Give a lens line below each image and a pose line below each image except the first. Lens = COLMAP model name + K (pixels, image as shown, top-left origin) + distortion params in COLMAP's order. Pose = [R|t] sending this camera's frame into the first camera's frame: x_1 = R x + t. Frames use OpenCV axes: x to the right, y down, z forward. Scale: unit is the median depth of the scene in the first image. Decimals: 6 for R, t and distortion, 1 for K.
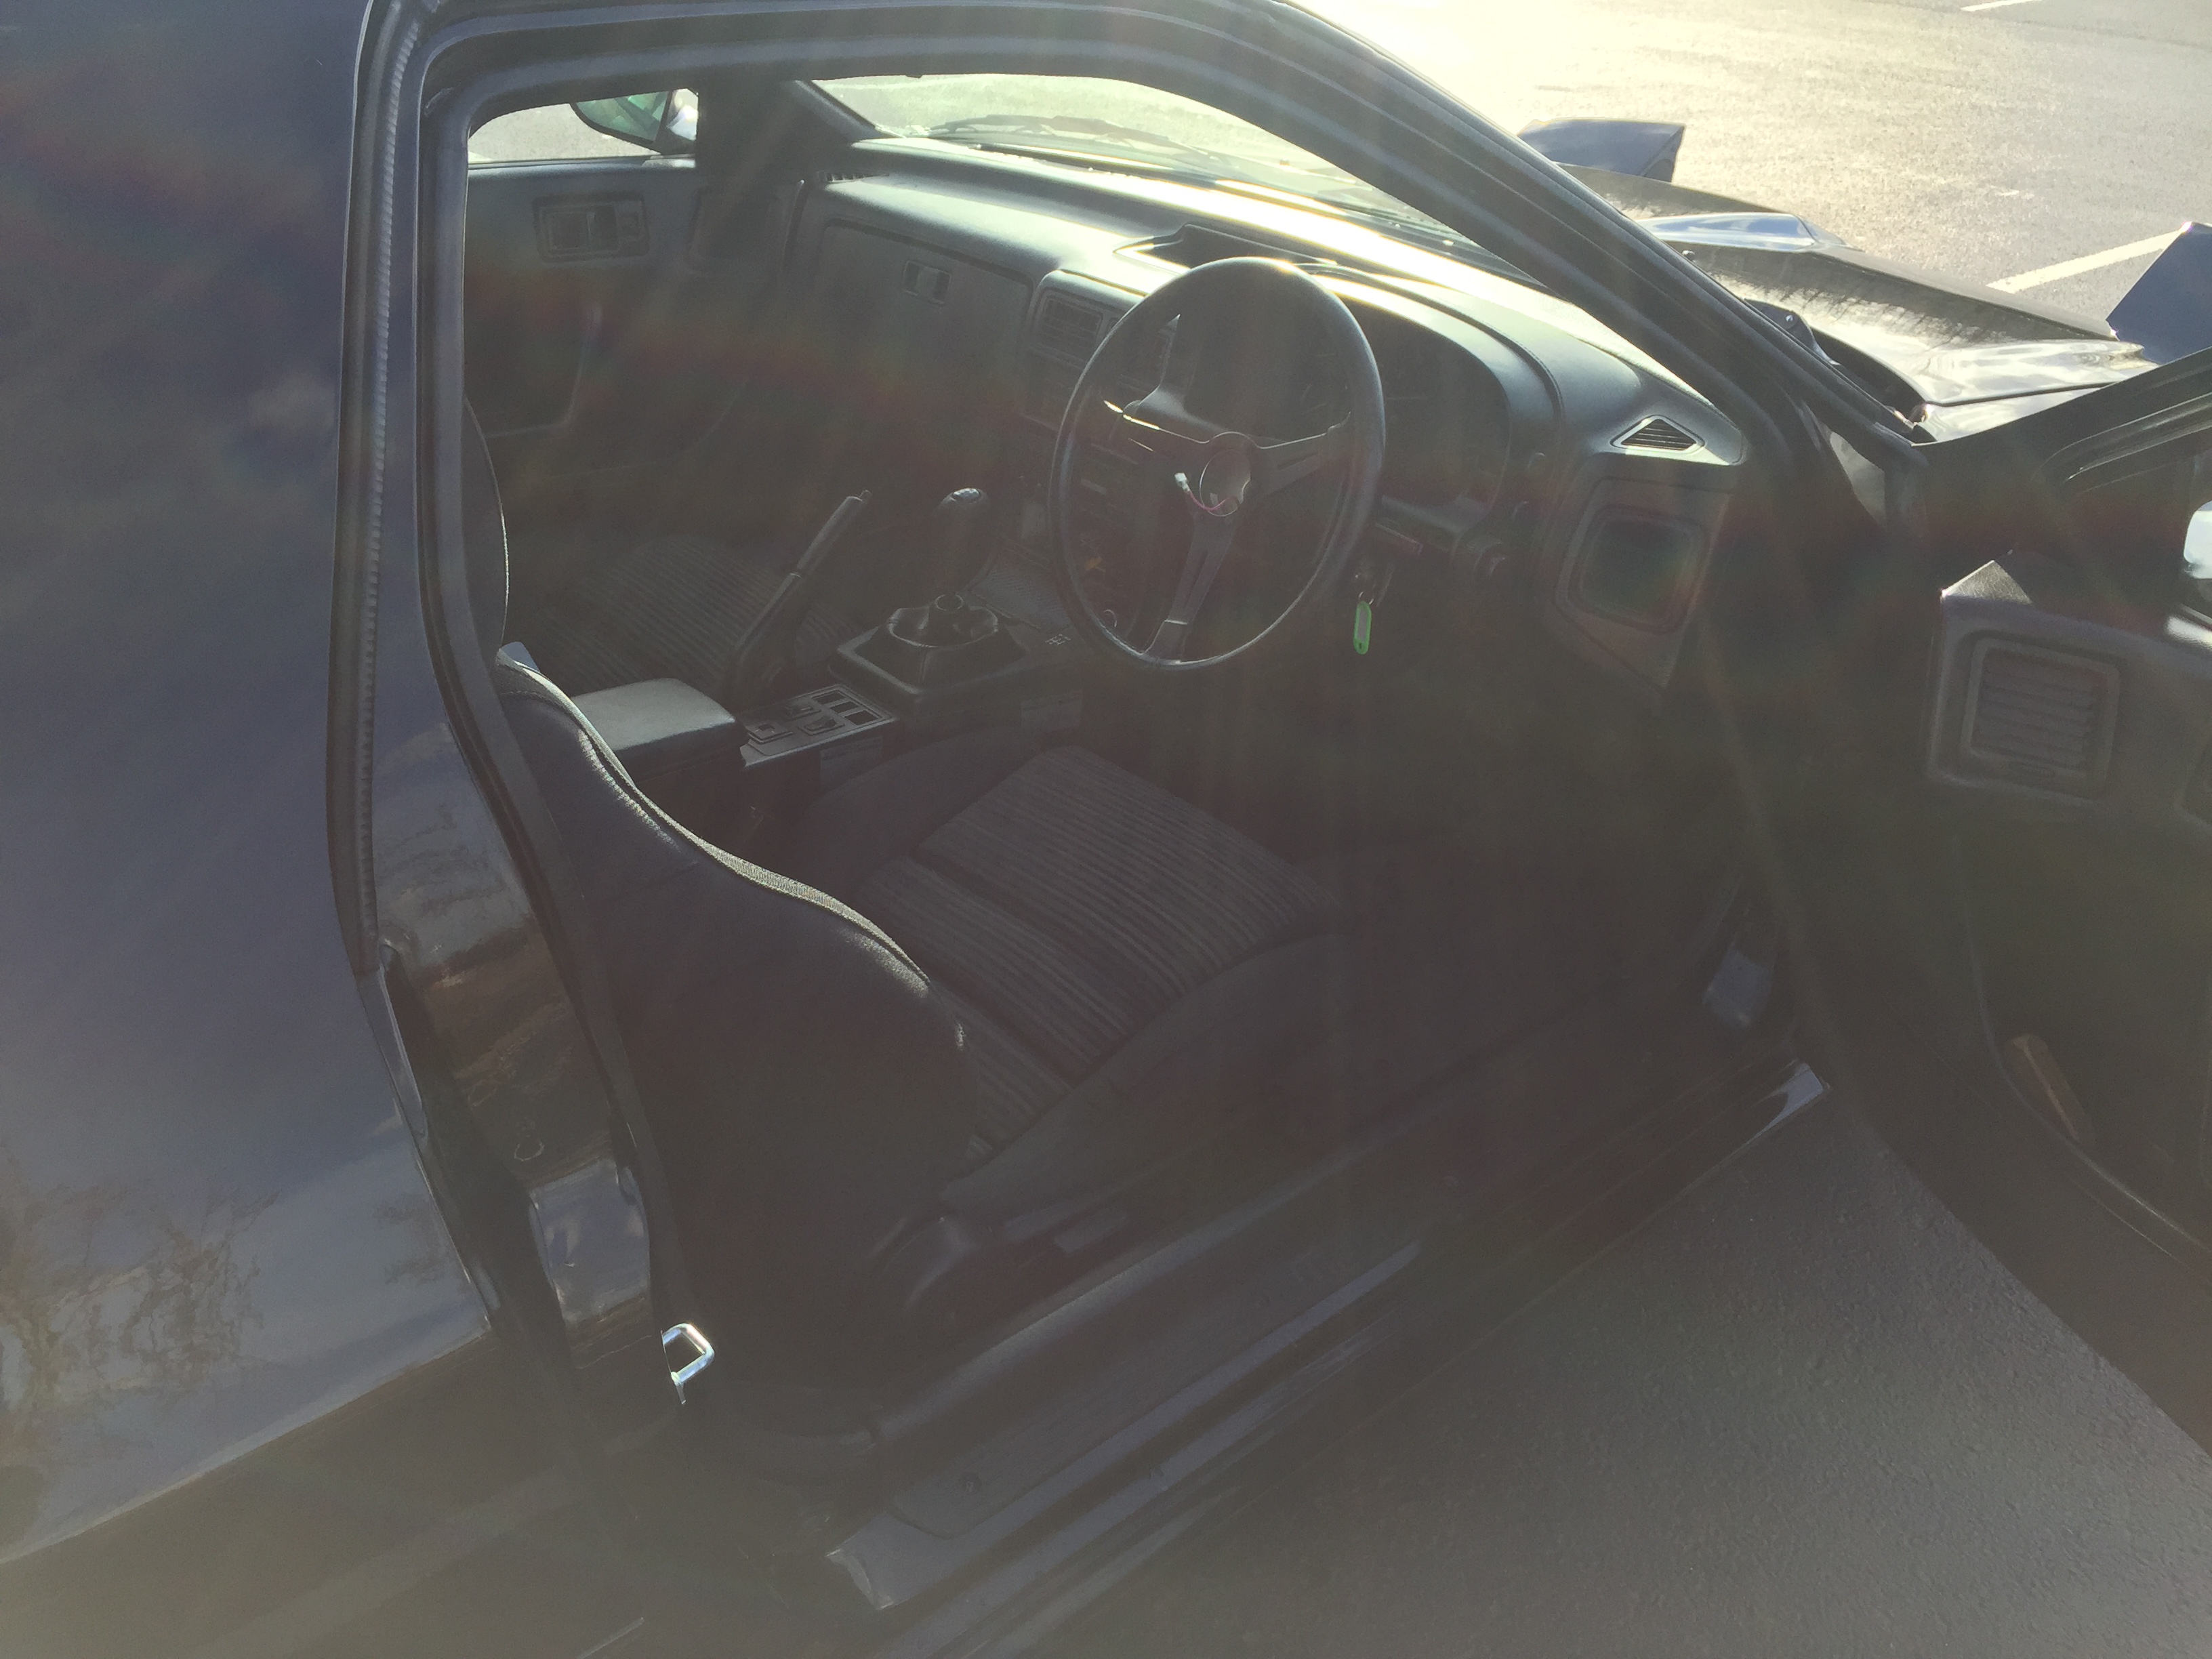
lens RADIAL K [[1825.4, 0, 1095.2], [0, 1825.4, 828.2], [0, 0, 1]] dist [0.072046, -0.090958]
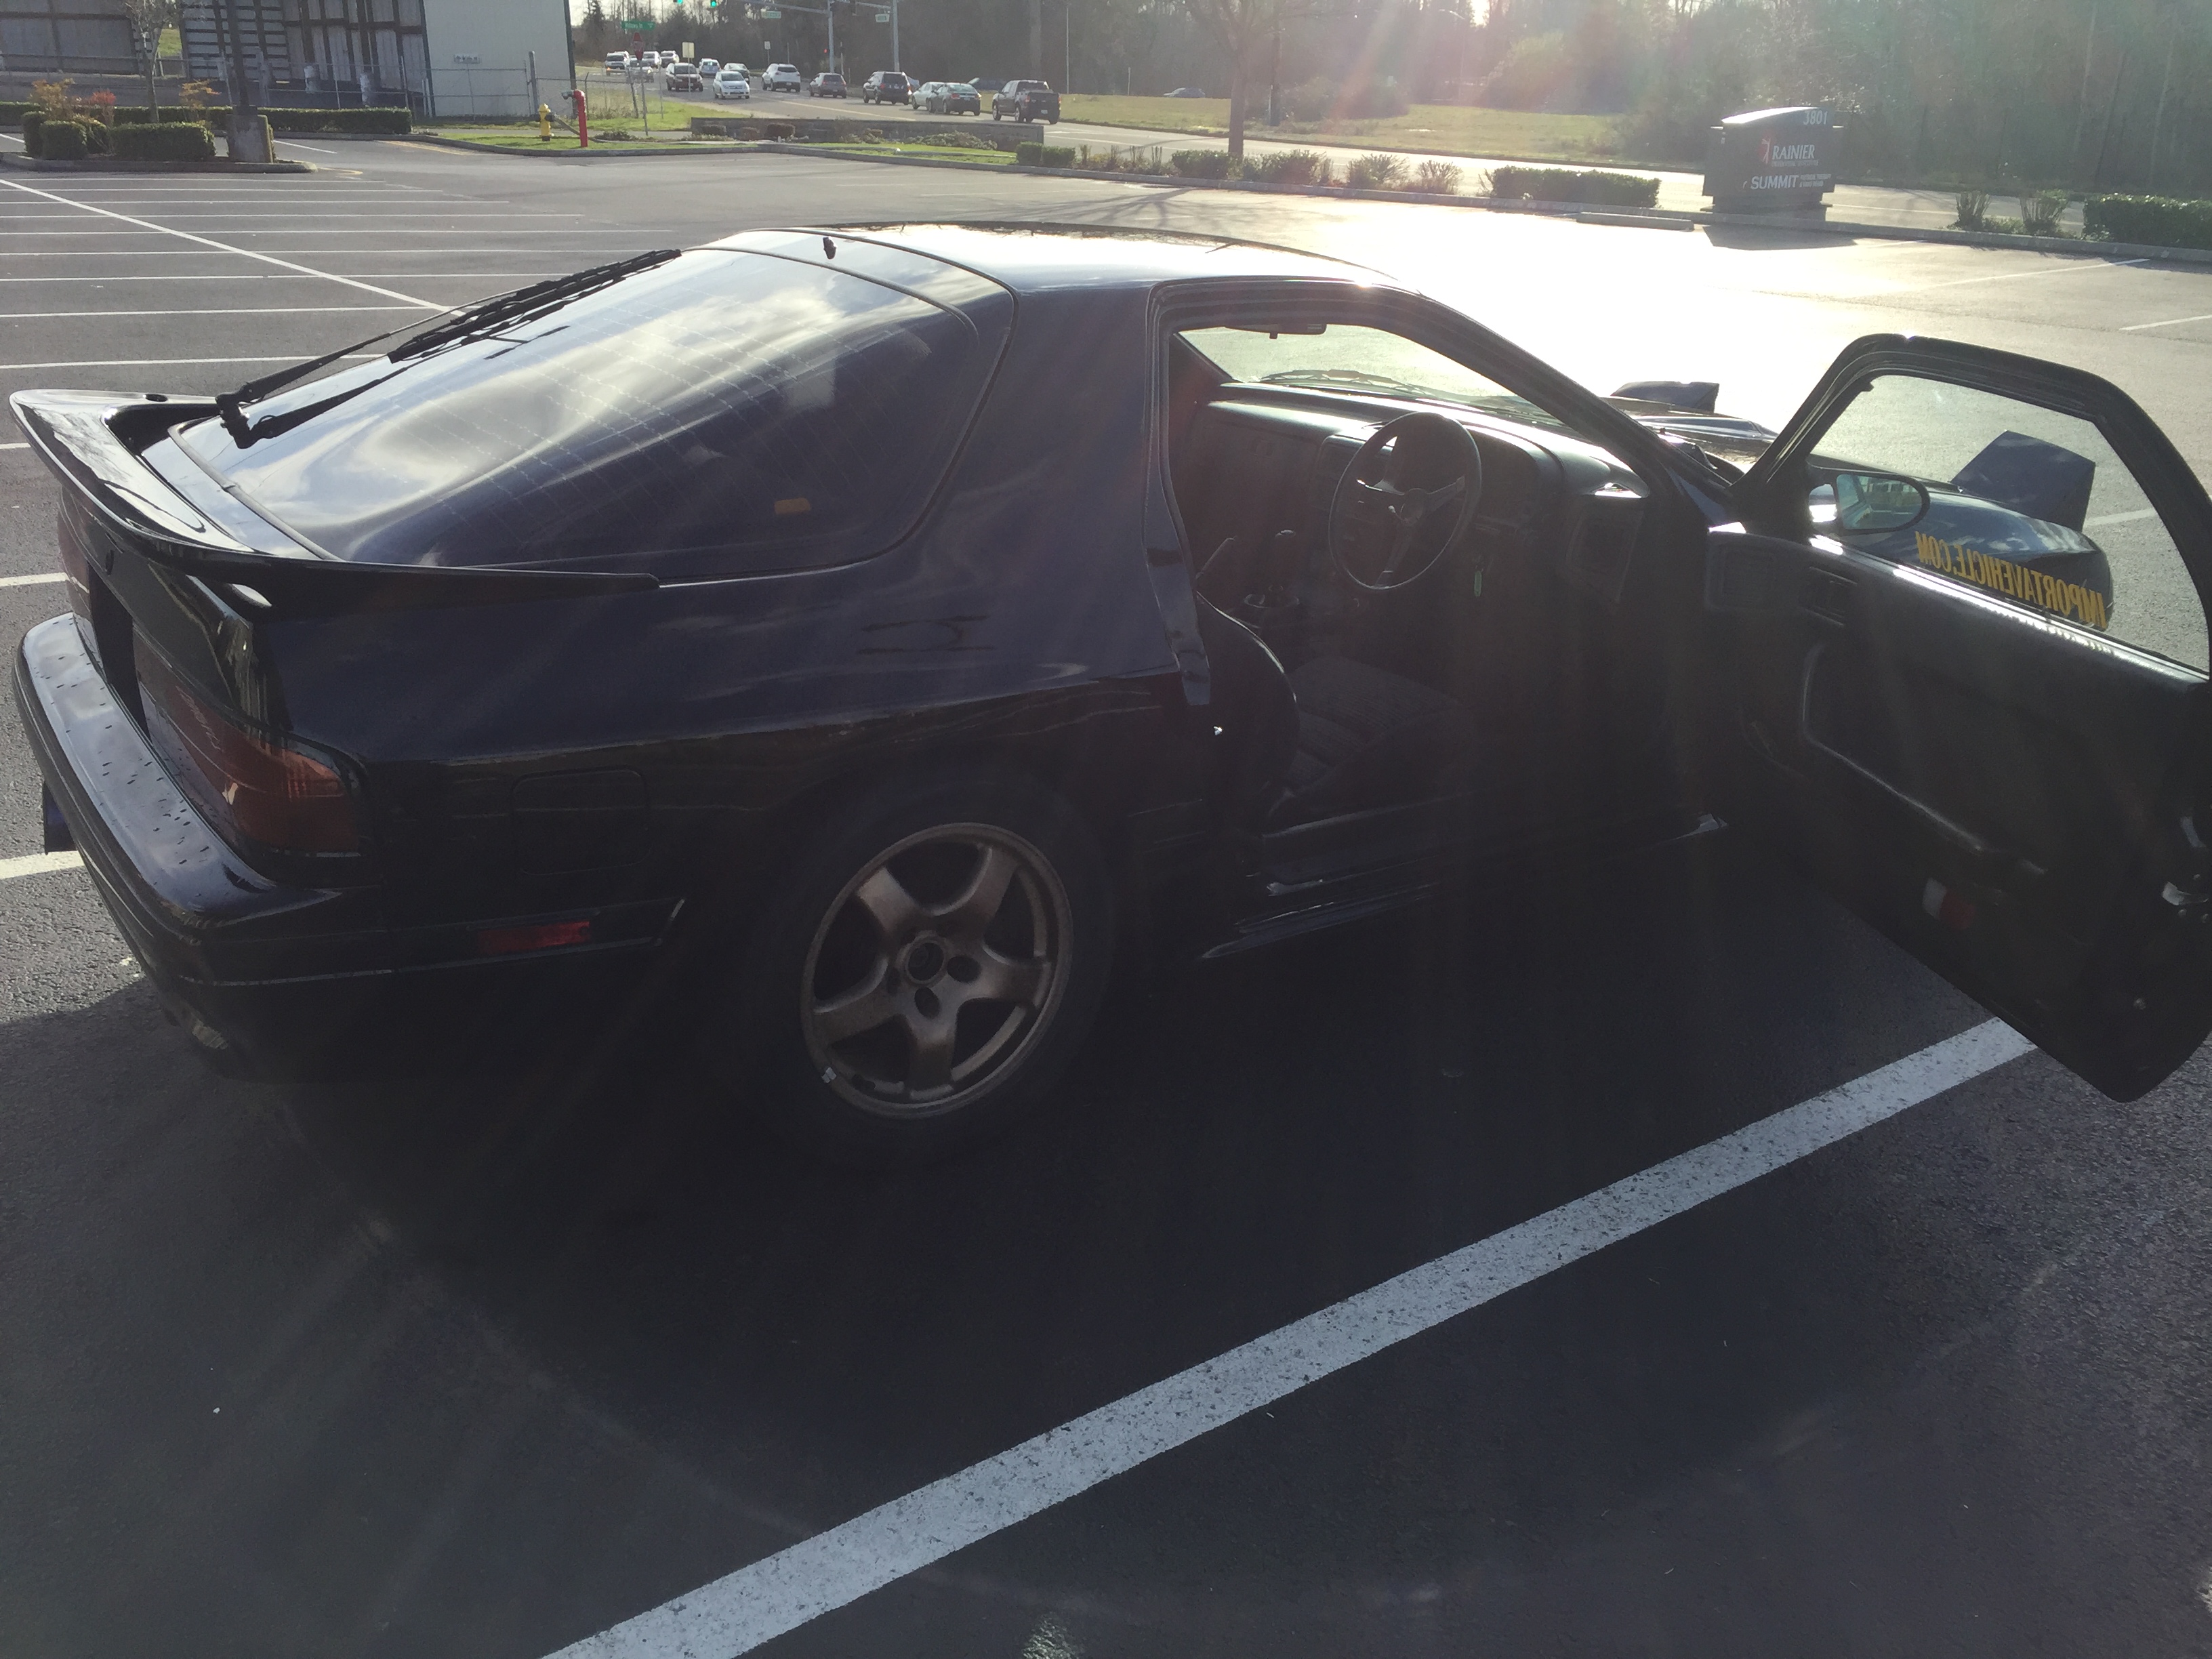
lens RADIAL K [[1825.4, 0, 1095.2], [0, 1825.4, 828.2], [0, 0, 1]] dist [0.072046, -0.090958]
pose [[0.992067, 0.024968, -0.123209, -0.020881], [-0.044299, 0.986644, -0.156751, 0.447149], [0.117650, 0.160966, 0.979923, -0.928743]]
